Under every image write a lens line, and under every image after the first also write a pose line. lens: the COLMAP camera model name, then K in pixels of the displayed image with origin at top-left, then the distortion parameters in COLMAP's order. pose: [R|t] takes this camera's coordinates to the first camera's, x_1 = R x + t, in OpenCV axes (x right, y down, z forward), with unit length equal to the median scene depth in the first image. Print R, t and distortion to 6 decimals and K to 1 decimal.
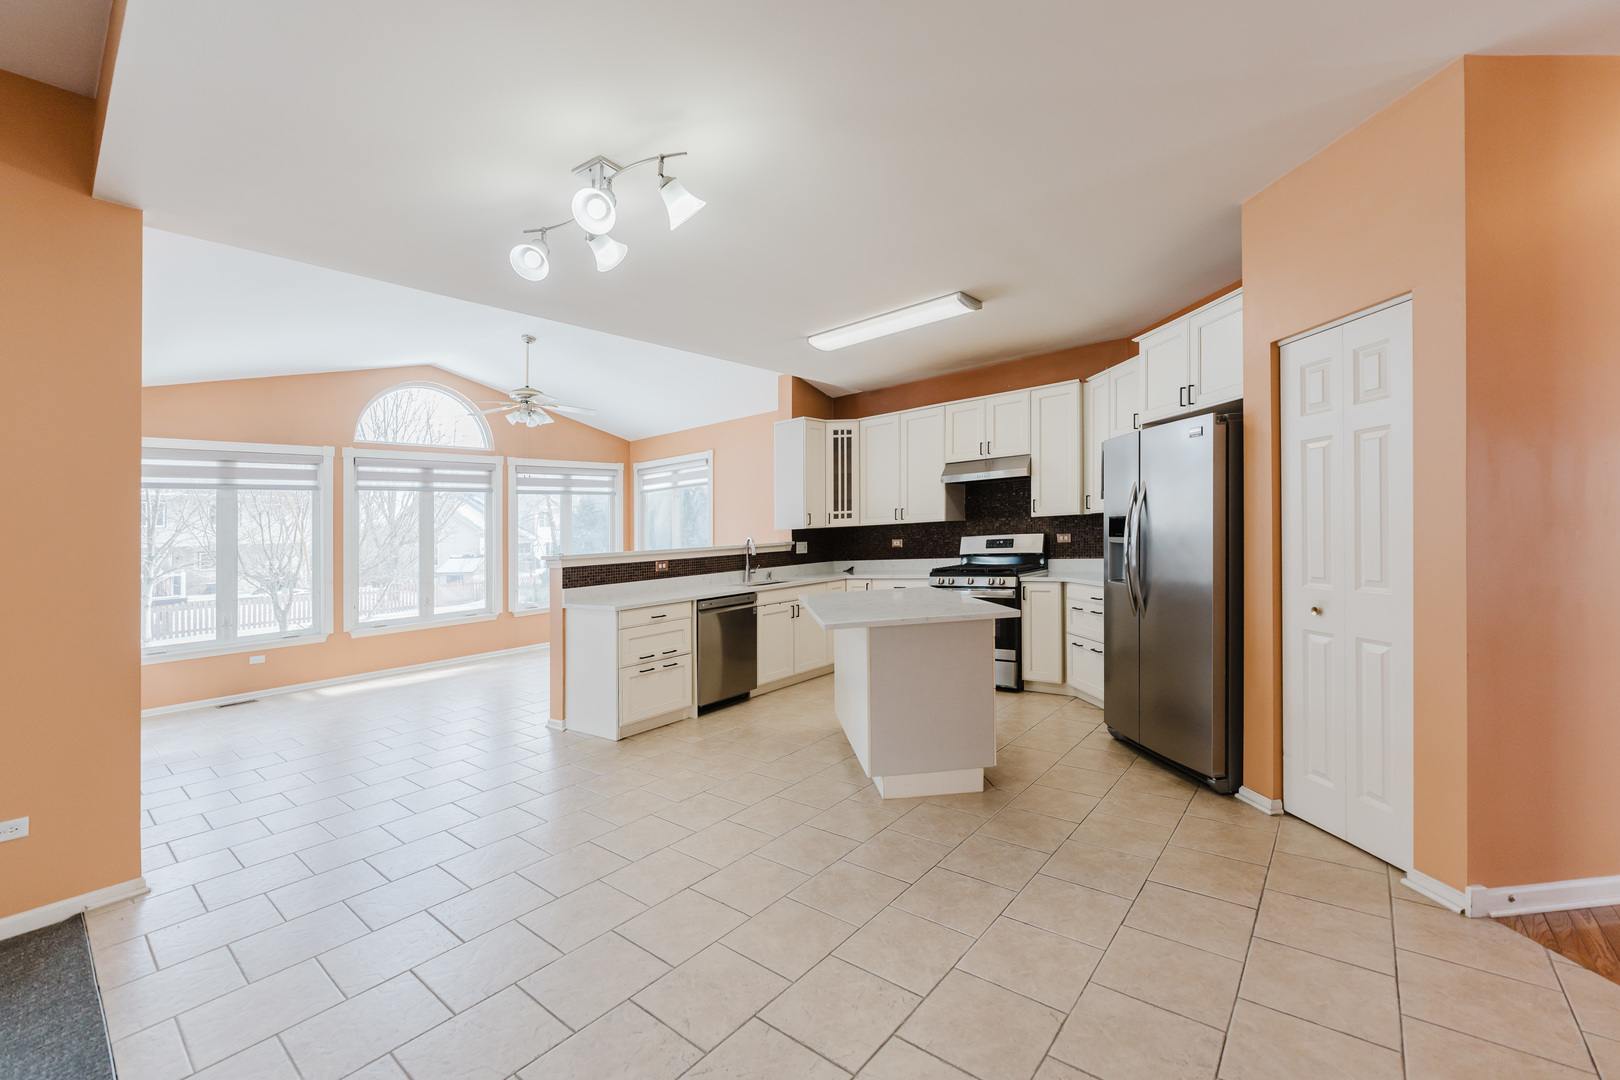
lens RADIAL K [[661.9, 0, 820.4], [0, 661.9, 556.4], [0, 0, 1]] dist [-0.000056, -0.000038]
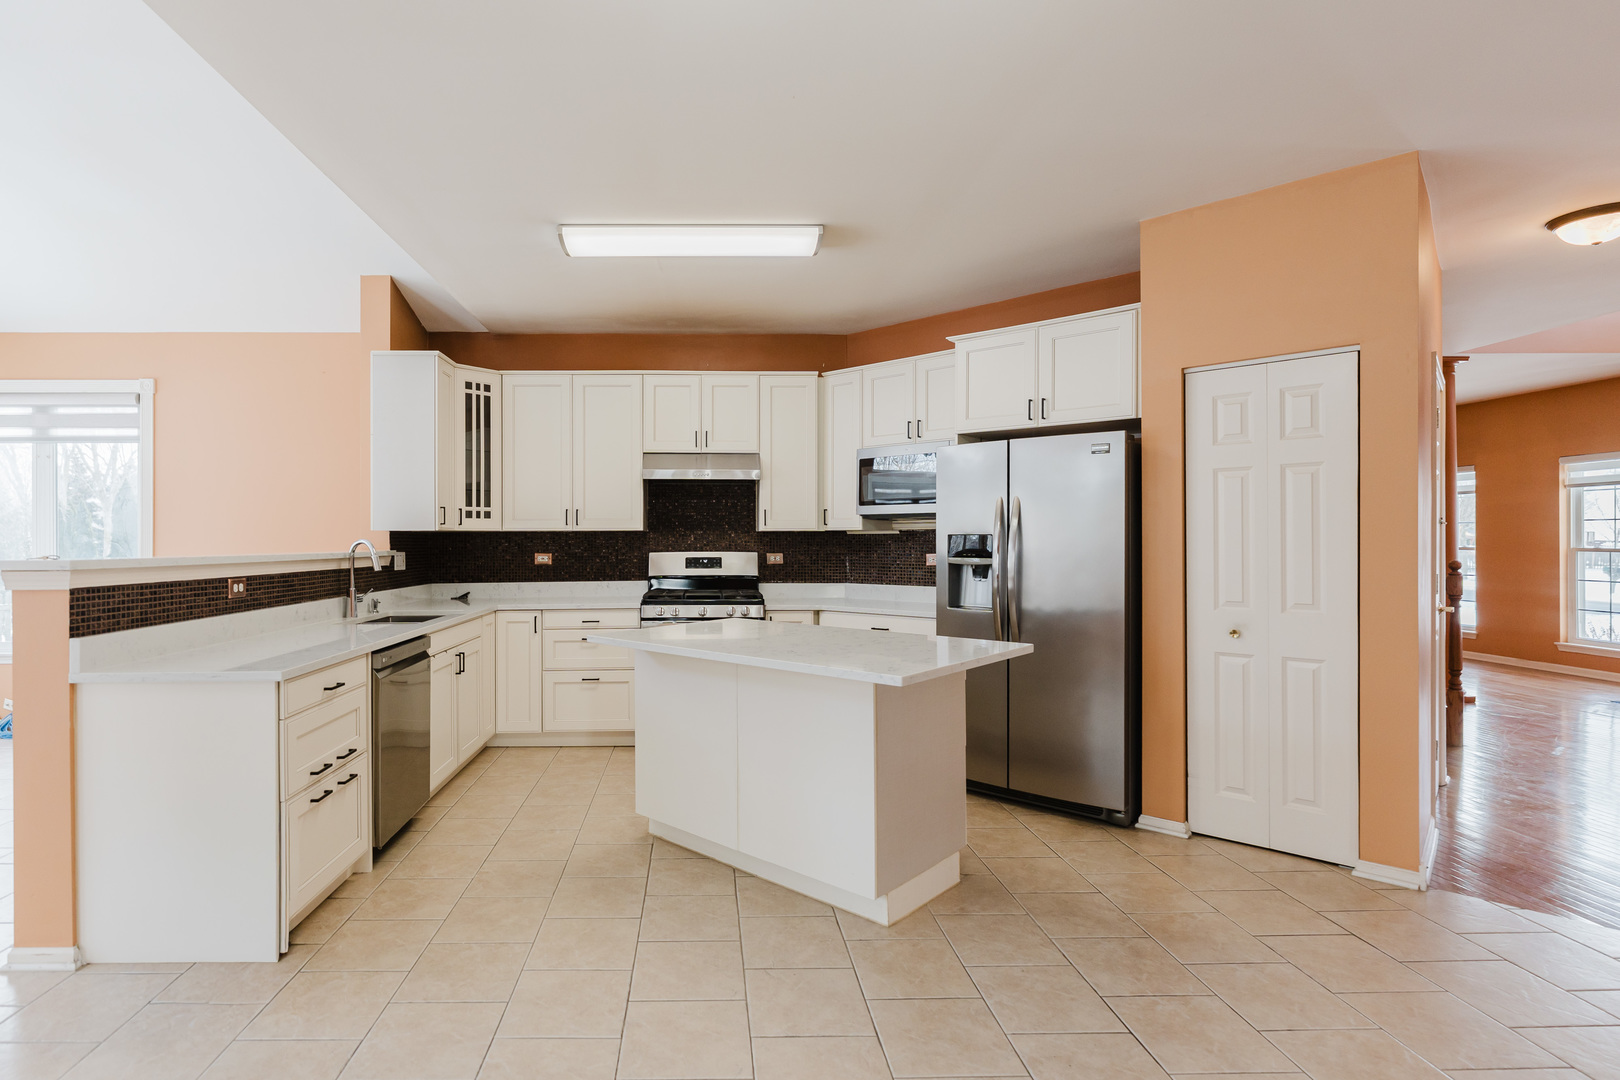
lens RADIAL K [[791.3, 0, 723.1], [0, 791.3, 590.1], [0, 0, 1]] dist [0.000315, -0.000809]
pose [[0.764789, 0.006201, 0.644252, -0.326129], [-0.011554, 0.999925, 0.004092, 0.008905], [-0.644178, -0.010573, 0.764803, 0.277219]]
